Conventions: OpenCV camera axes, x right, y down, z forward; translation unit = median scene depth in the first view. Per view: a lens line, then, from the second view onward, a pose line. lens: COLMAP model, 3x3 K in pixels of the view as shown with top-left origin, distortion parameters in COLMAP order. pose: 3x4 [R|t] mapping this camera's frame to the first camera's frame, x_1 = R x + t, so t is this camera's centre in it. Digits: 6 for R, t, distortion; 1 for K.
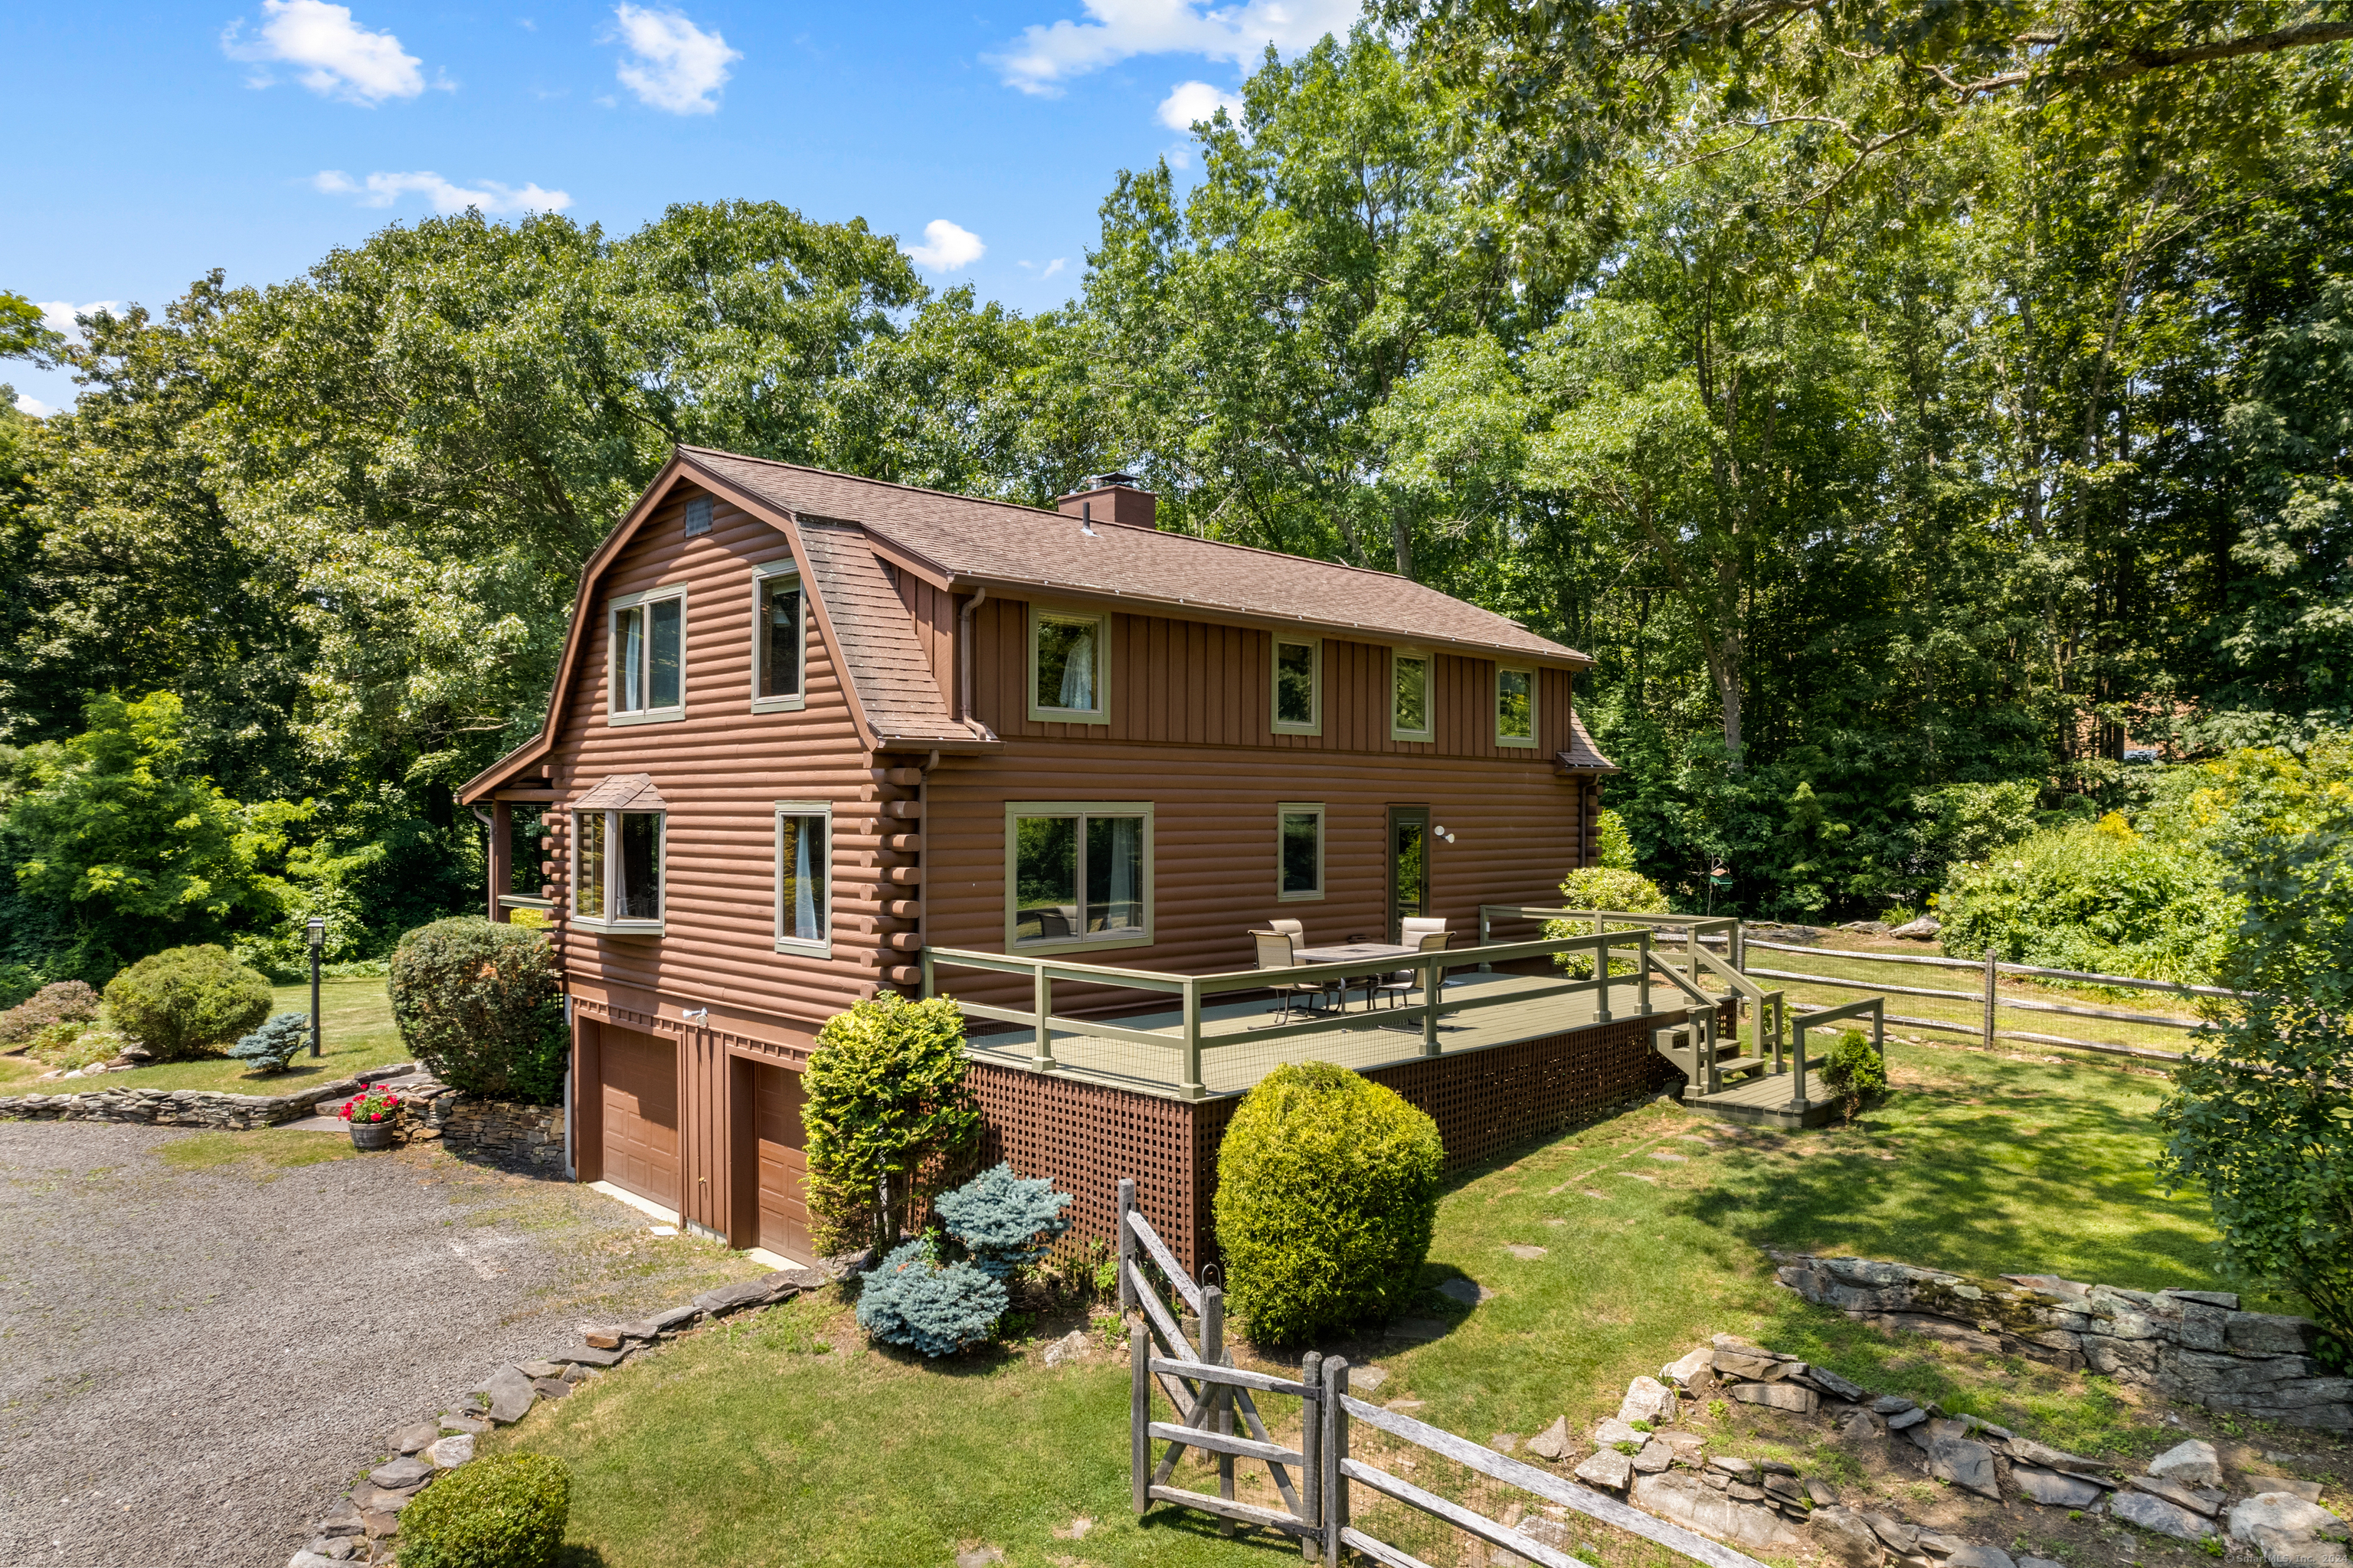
lens RADIAL K [[1505.8, 0, 1176.5], [0, 1505.8, 784.0], [0, 0, 1]] dist [-0.062471, 0.062685]
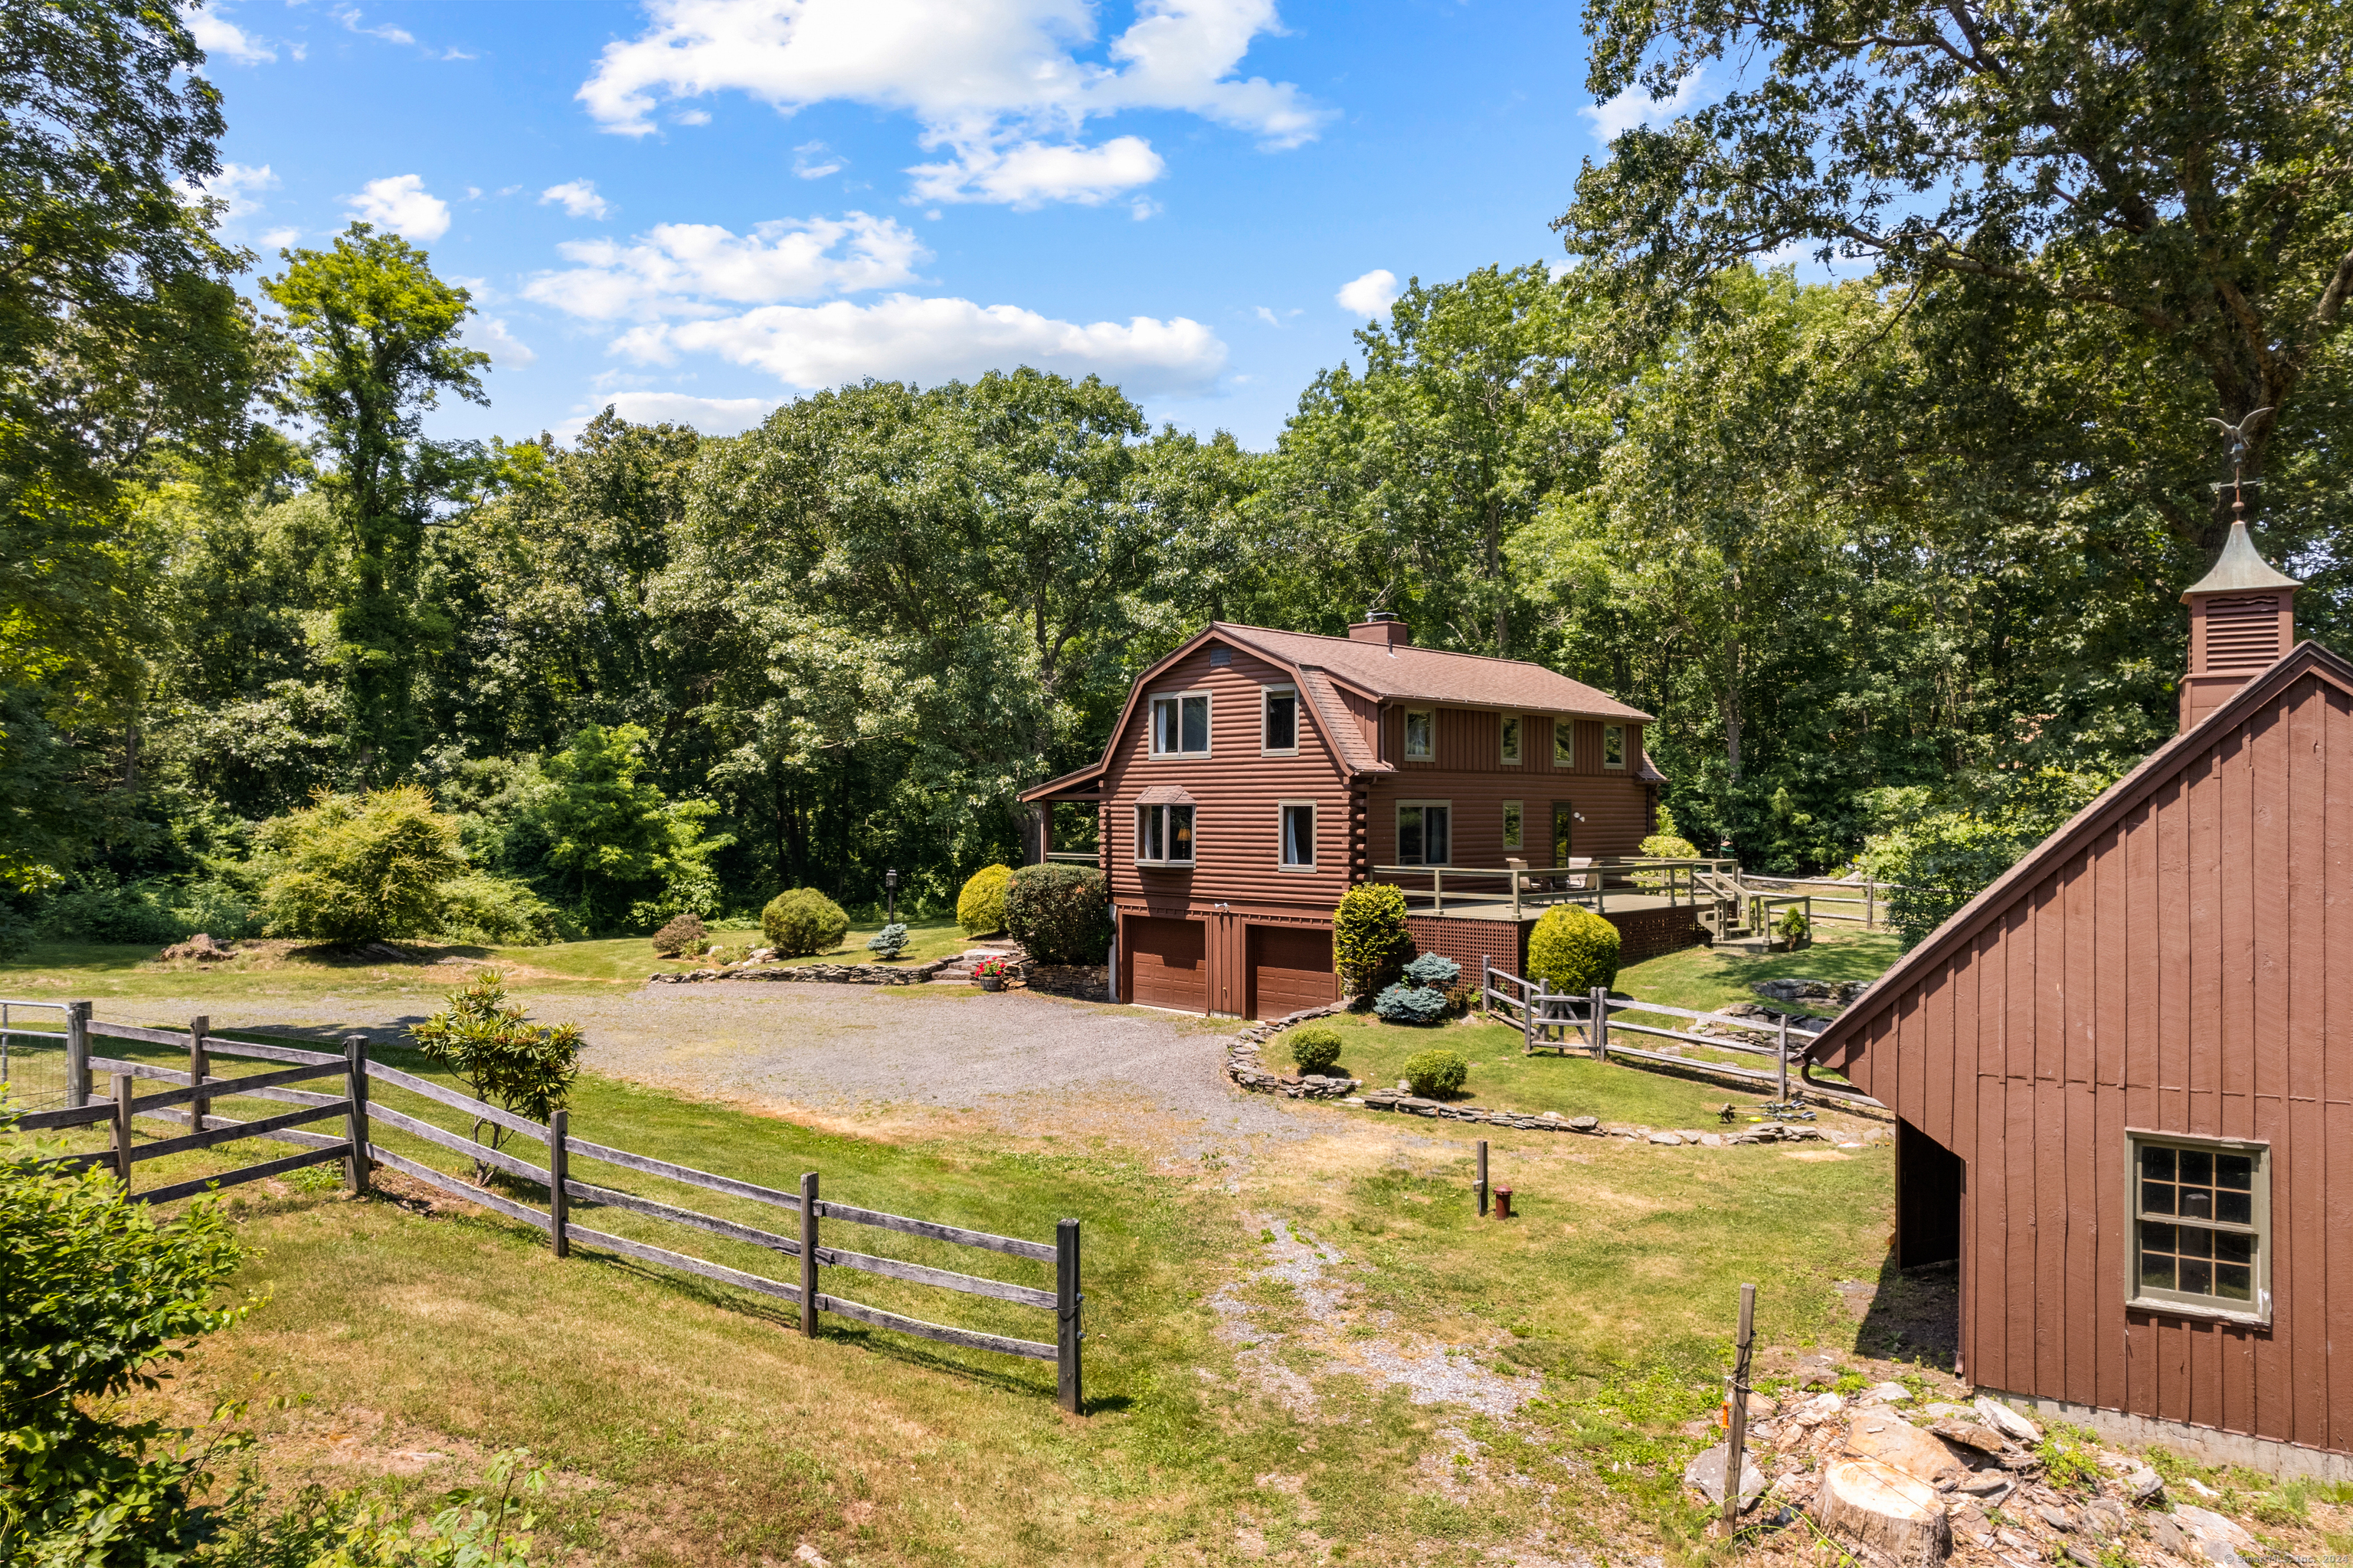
lens RADIAL K [[1505.8, 0, 1176.5], [0, 1505.8, 784.0], [0, 0, 1]] dist [-0.062471, 0.062685]
pose [[0.999999, -0.001157, 0.000344, -0.339543], [0.001157, 0.999999, -0.000166, -0.007900], [-0.000344, 0.000167, 1.000000, -0.902696]]
